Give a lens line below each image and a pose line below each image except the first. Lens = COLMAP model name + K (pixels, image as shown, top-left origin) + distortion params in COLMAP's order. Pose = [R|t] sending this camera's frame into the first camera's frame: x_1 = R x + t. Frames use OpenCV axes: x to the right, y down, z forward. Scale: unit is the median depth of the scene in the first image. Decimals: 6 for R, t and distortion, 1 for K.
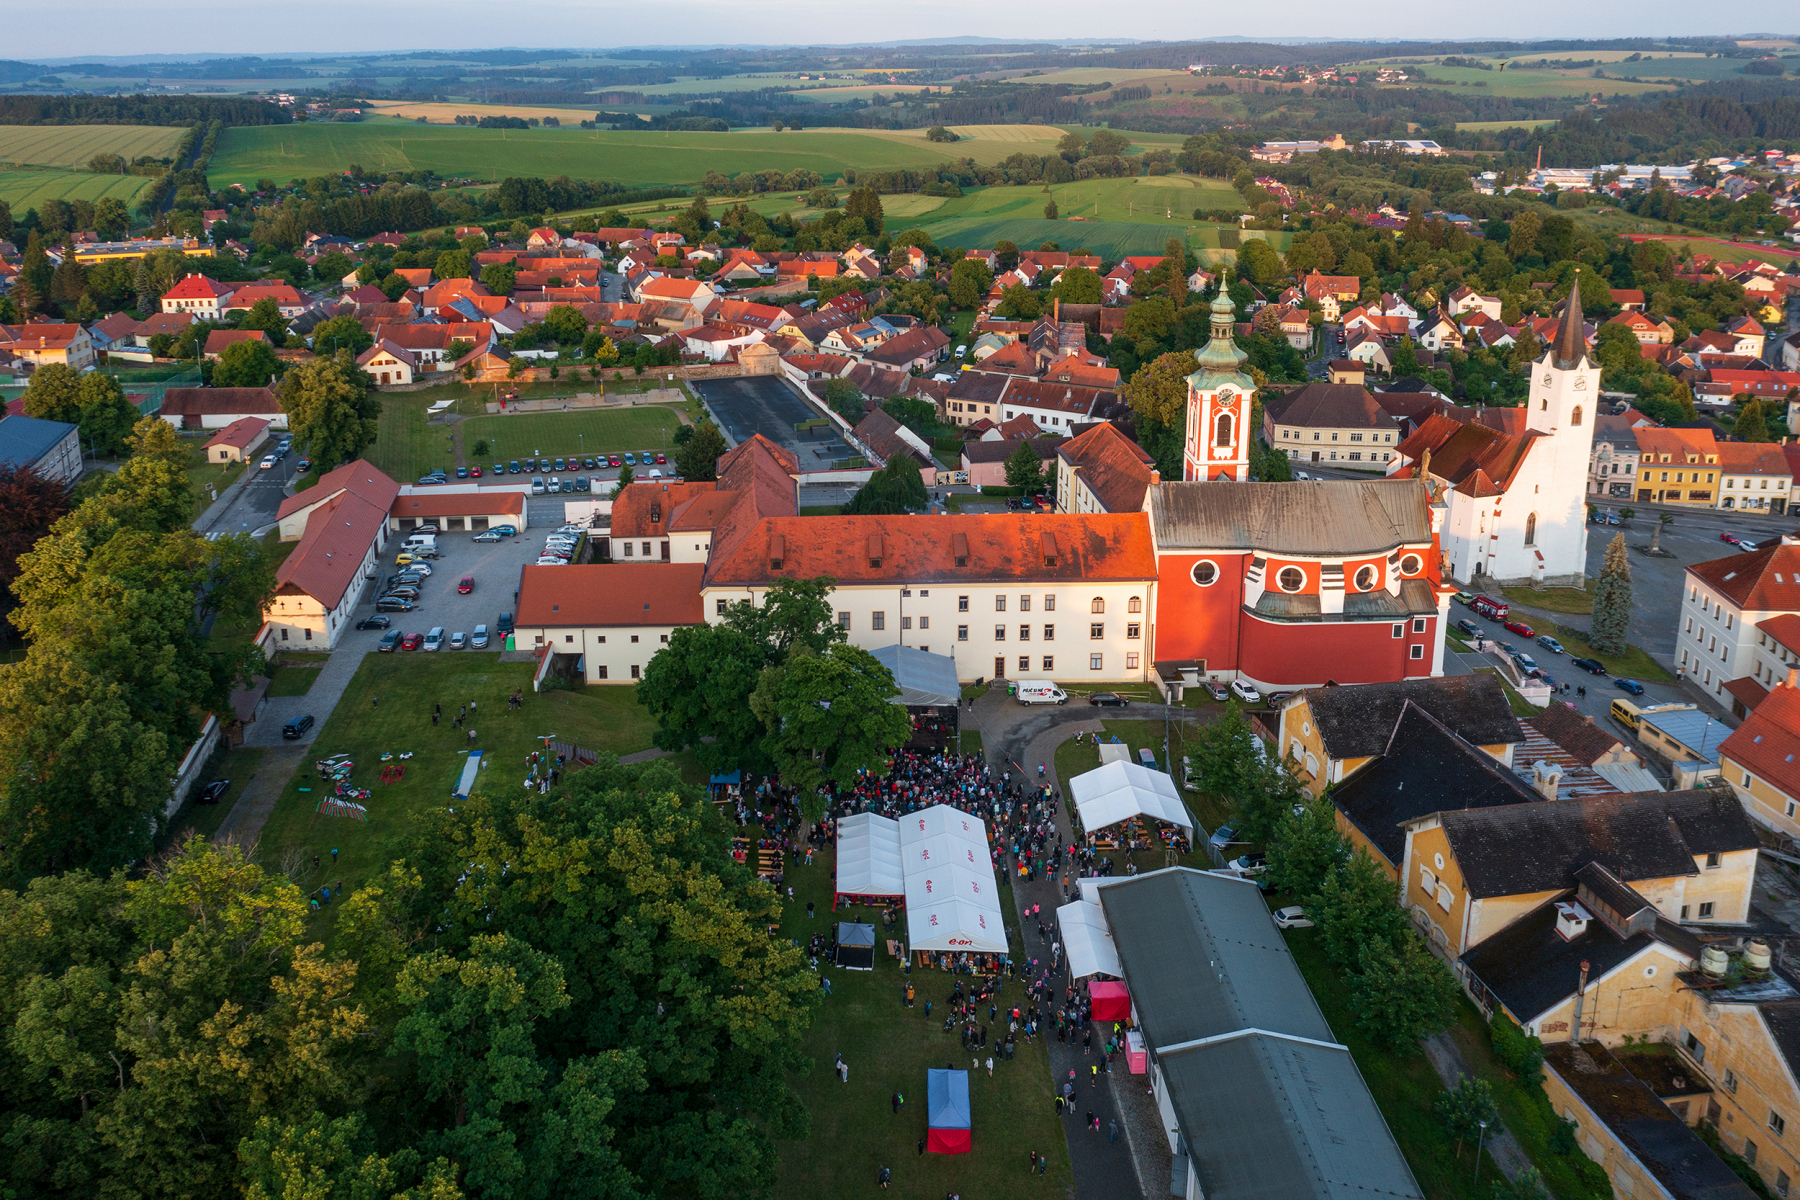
lens RADIAL K [[2038.3, 0, 819.8], [0, 2038.3, 600.8], [0, 0, 1]] dist [-0.024245, 0.024119]
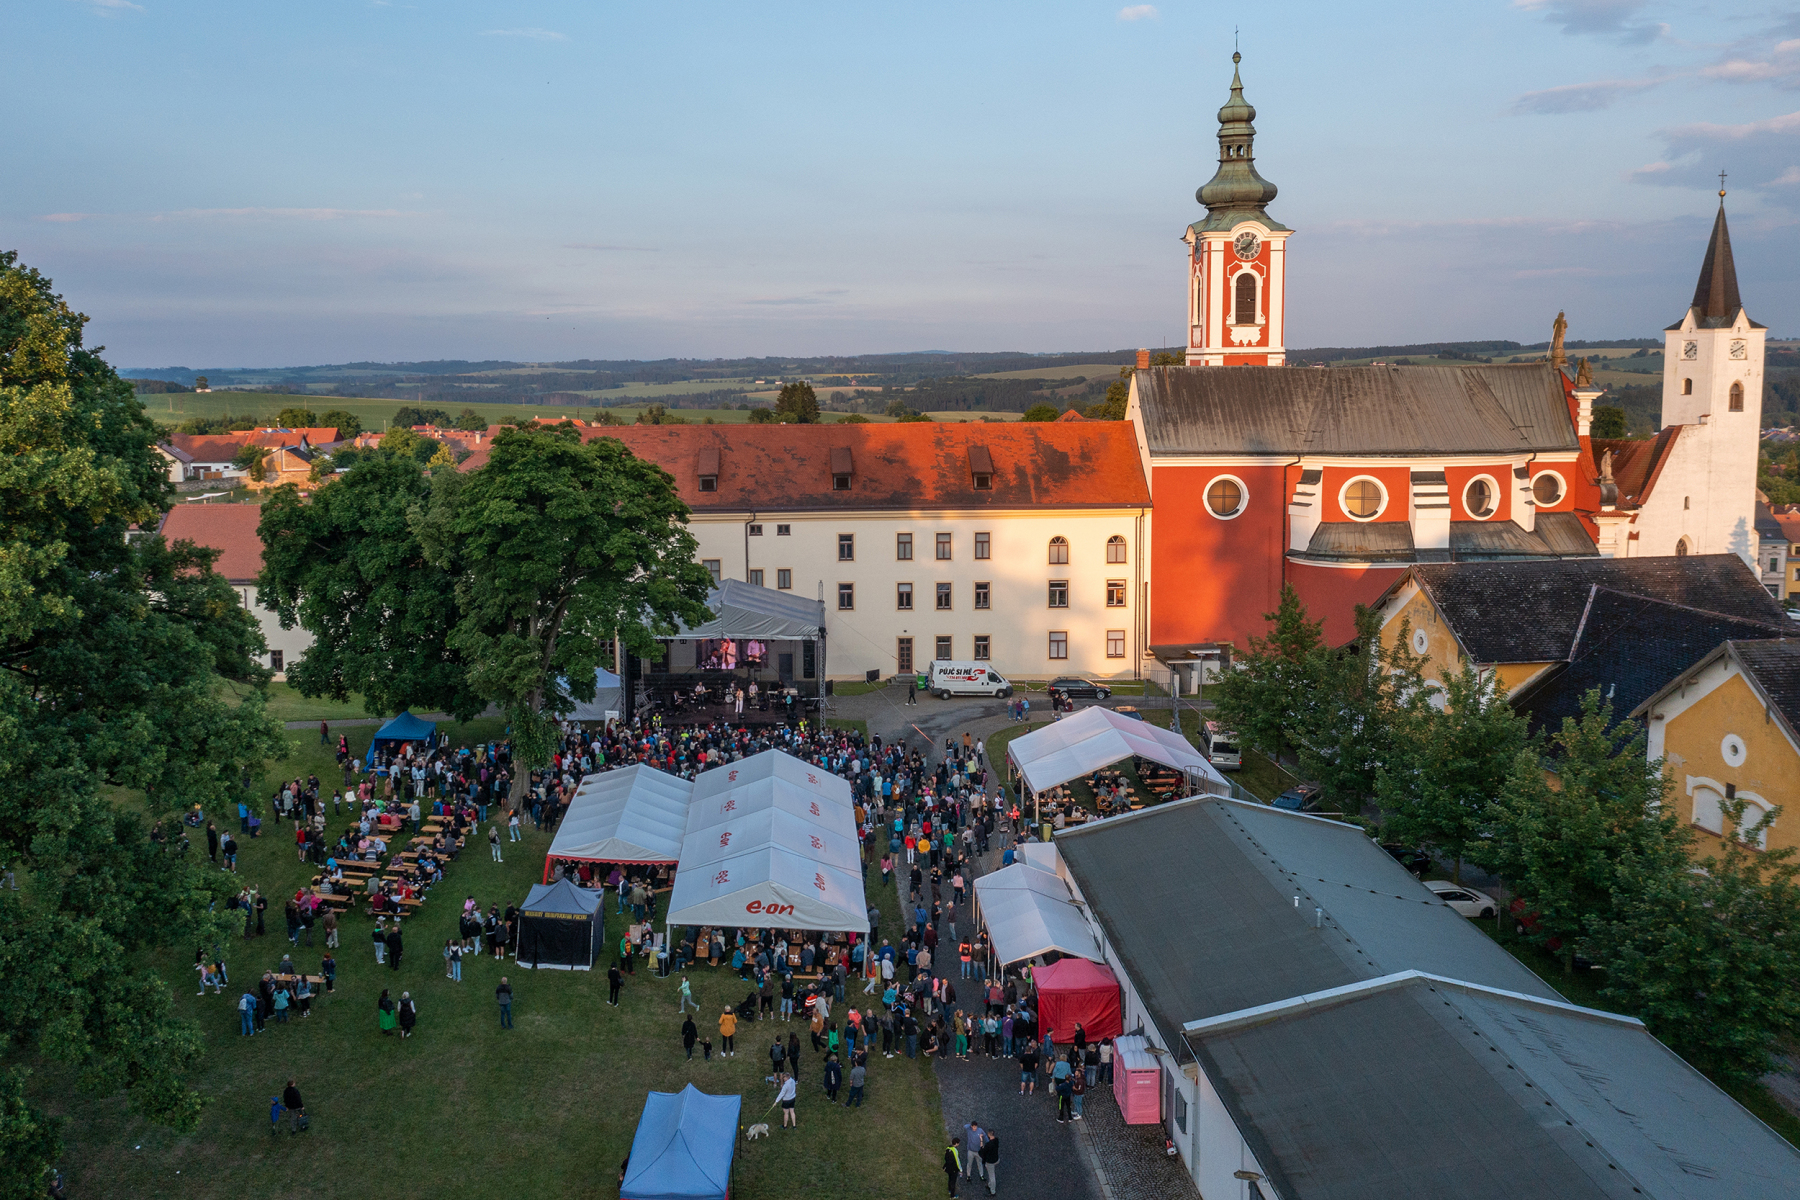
lens RADIAL K [[2038.3, 0, 819.8], [0, 2038.3, 600.8], [0, 0, 1]] dist [-0.024245, 0.024119]
pose [[0.999977, 0.003961, 0.005557, 0.059049], [-0.002712, 0.977915, -0.208985, 0.149846], [-0.006262, 0.208965, 0.977903, 0.385460]]
